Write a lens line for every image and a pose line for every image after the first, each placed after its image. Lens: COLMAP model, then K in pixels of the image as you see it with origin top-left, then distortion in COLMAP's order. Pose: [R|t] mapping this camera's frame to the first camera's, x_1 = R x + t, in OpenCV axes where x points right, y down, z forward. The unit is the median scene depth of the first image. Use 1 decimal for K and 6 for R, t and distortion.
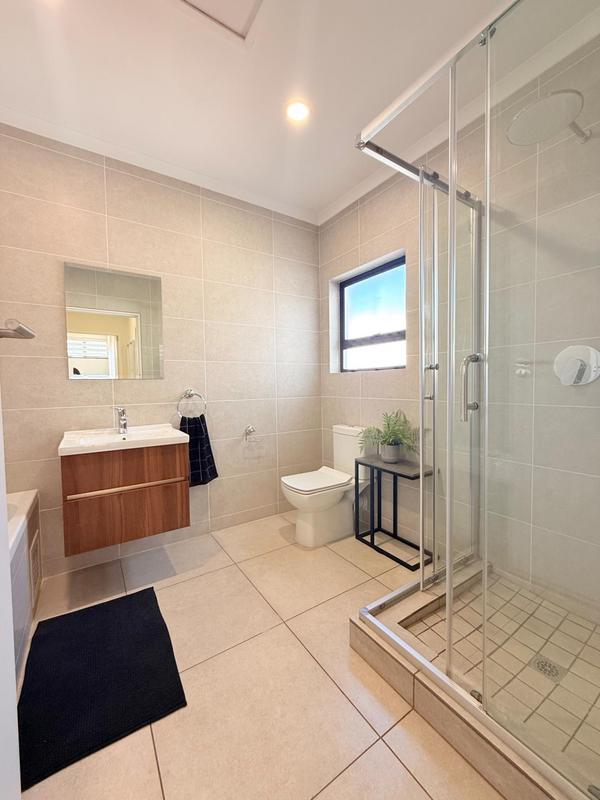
lens RADIAL K [[318.8, 0, 300.0], [0, 318.8, 397.3], [0, 0, 1]] dist [-0.000839, 0.000181]
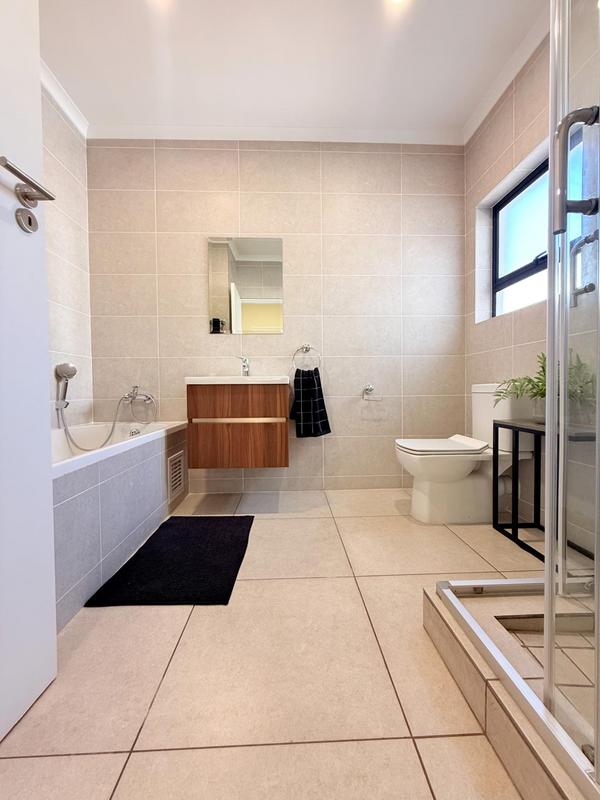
lens RADIAL K [[318.8, 0, 300.2], [0, 318.8, 397.4], [0, 0, 1]] dist [-0.000839, 0.000181]
pose [[0.852759, 0.019122, -0.521954, 0.182401], [-0.025407, 0.999665, -0.004886, 0.160444], [0.521686, 0.017428, 0.852960, 0.128739]]
